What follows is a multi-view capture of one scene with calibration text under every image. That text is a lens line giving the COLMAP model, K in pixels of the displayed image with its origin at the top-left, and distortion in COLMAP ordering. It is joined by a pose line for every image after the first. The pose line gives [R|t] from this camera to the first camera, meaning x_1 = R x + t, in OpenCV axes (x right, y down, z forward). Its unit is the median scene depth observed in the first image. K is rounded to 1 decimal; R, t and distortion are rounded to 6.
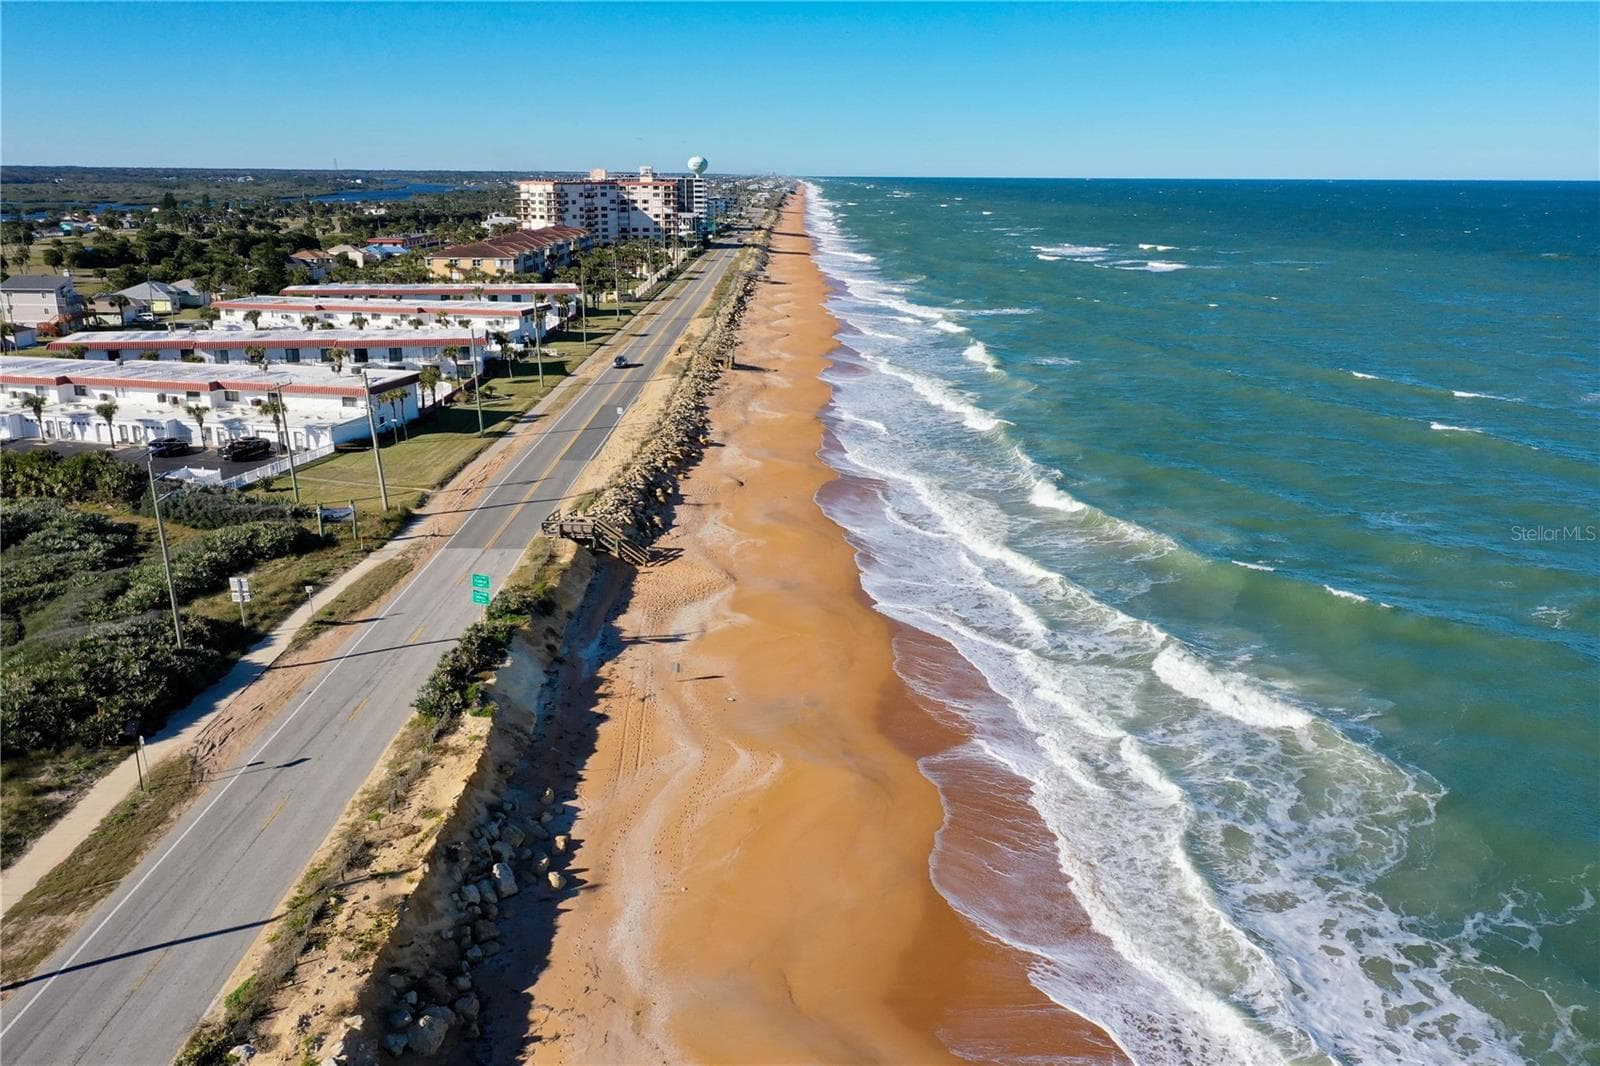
lens RADIAL K [[1277.7, 0, 801.0], [0, 1277.7, 529.6], [0, 0, 1]] dist [0.009627, -0.004307]
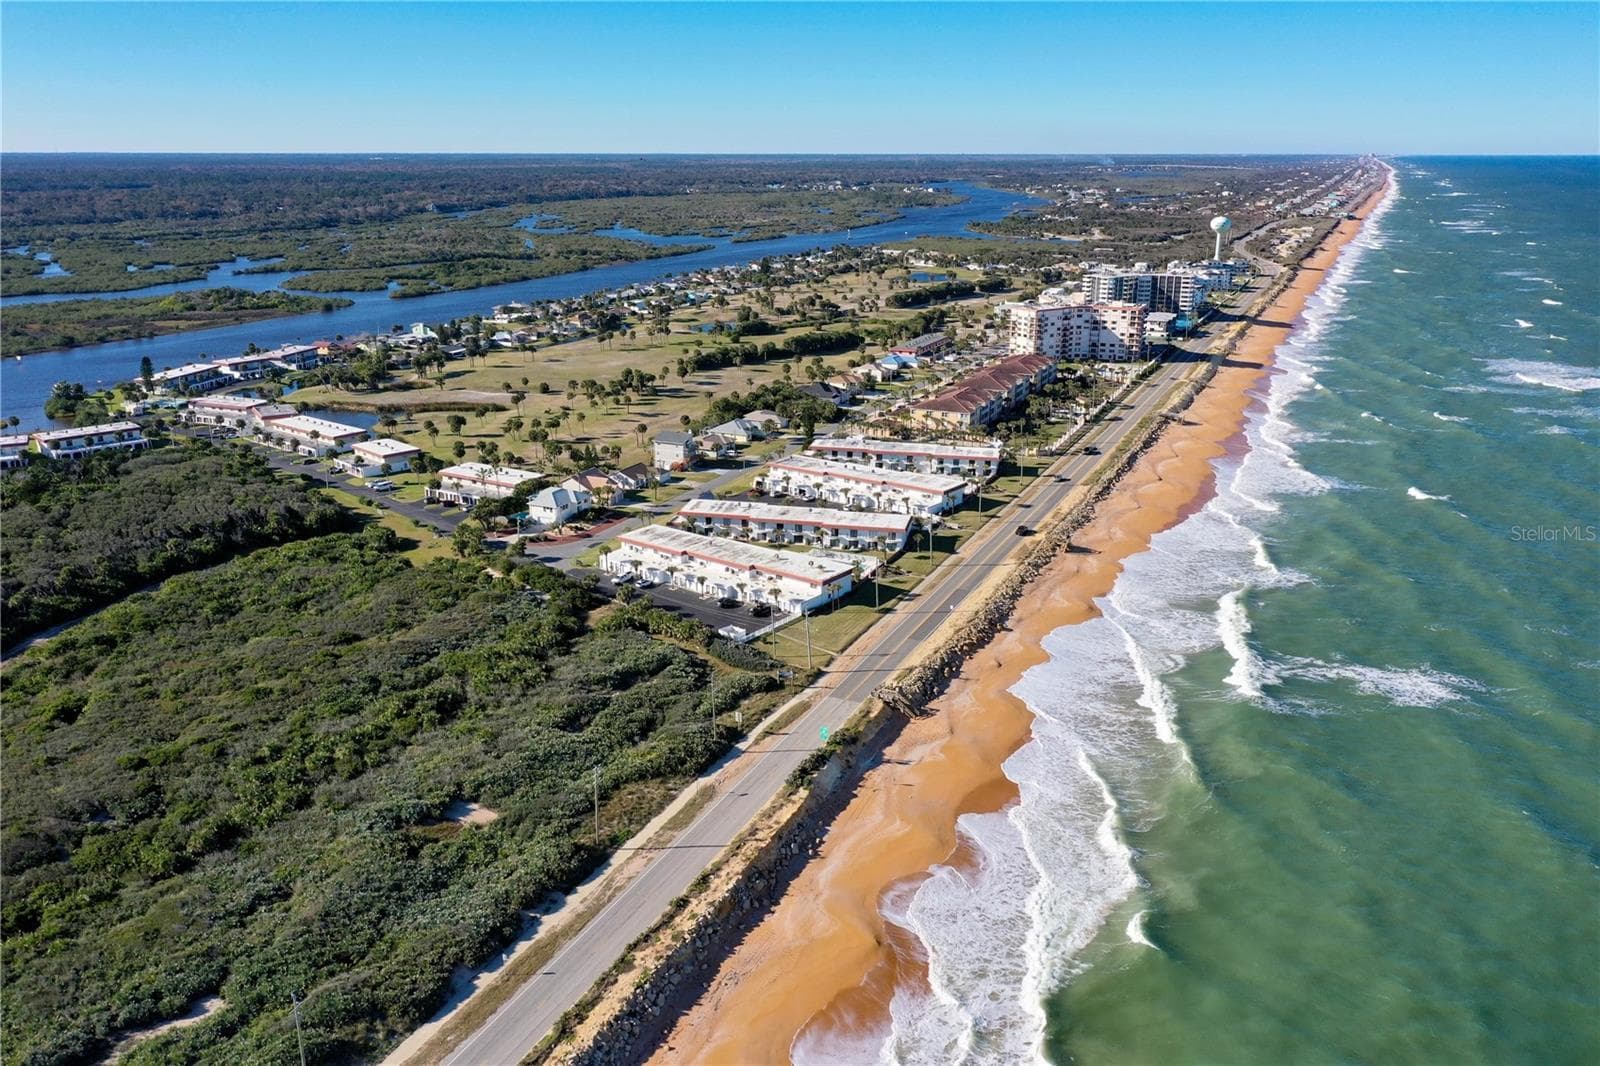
lens RADIAL K [[1277.7, 0, 798.0], [0, 1277.7, 533.2], [0, 0, 1]] dist [0.009627, -0.004307]
pose [[0.909737, 0.116190, -0.398595, 0.519686], [-0.109688, 0.993194, 0.039167, -0.344393], [0.400433, 0.008089, 0.916290, -1.045294]]
